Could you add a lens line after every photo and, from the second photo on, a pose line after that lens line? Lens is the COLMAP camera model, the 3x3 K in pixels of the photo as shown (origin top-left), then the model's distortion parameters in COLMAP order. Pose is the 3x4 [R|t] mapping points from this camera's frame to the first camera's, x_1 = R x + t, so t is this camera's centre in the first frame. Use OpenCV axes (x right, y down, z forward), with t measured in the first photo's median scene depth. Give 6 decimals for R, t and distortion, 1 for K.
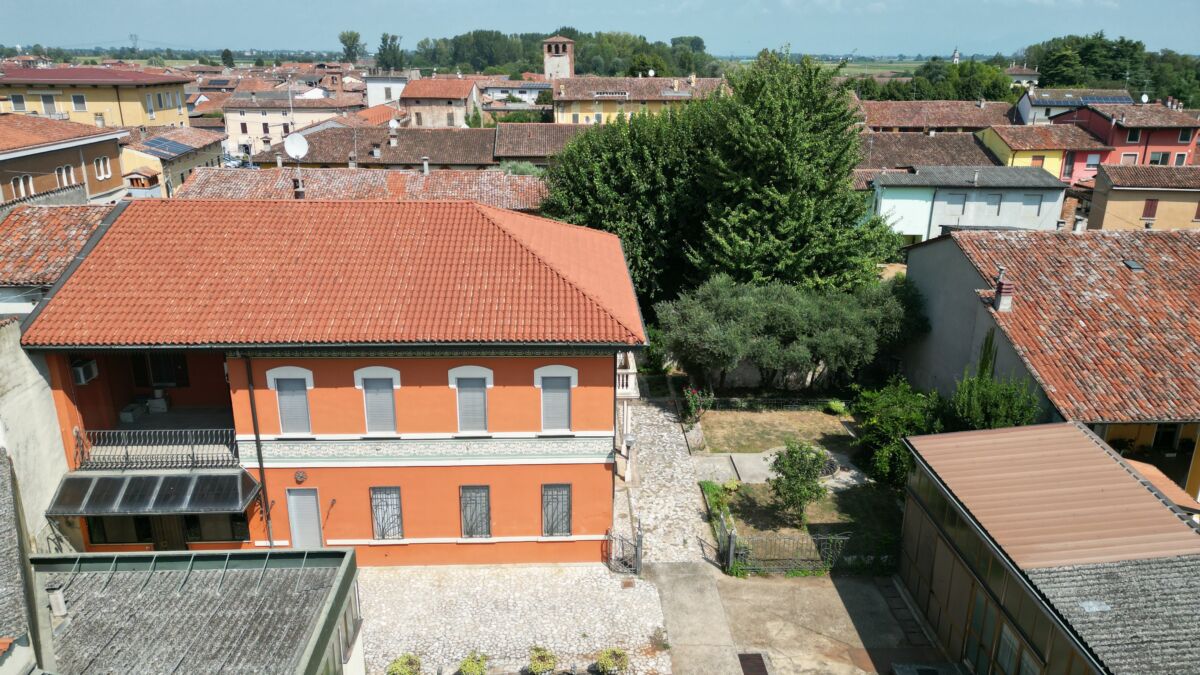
lens RADIAL K [[844.4, 0, 598.7], [0, 844.4, 337.4], [0, 0, 1]] dist [0.055304, -0.017119]
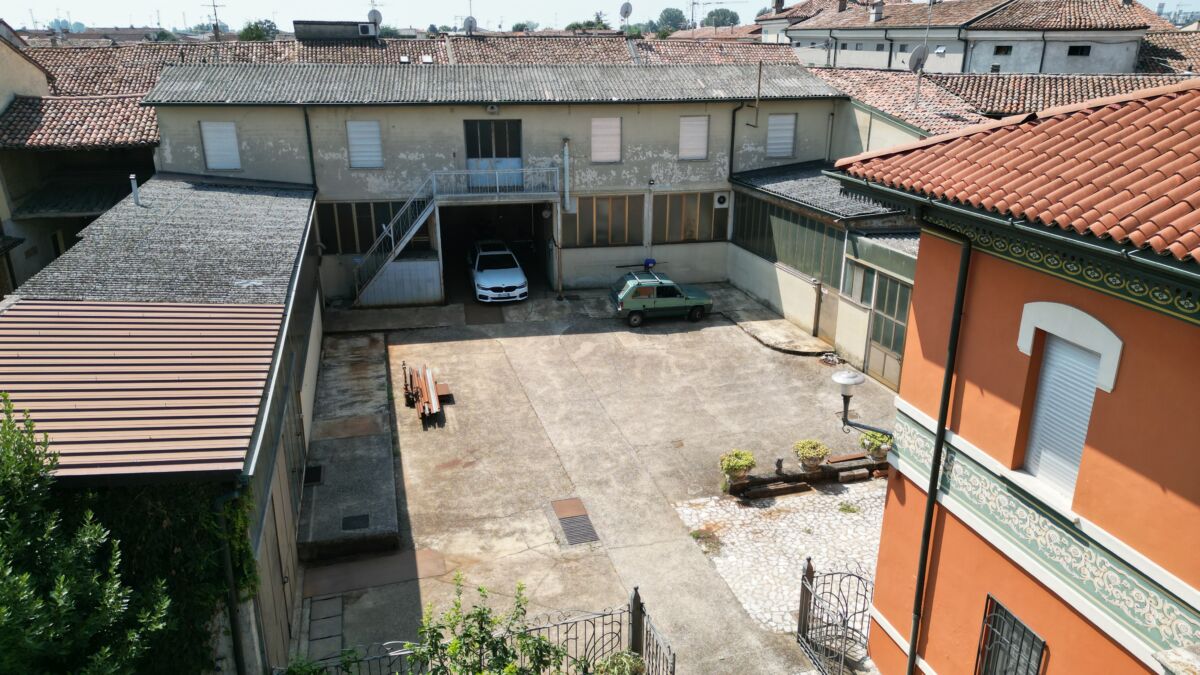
lens RADIAL K [[844.4, 0, 599.9], [0, 844.4, 331.5], [0, 0, 1]] dist [0.055304, -0.017119]
pose [[-0.970510, 0.073064, -0.229722, 0.284332], [-0.083081, 0.793196, 0.603272, -0.189156], [0.226292, 0.604567, -0.763735, 1.296587]]
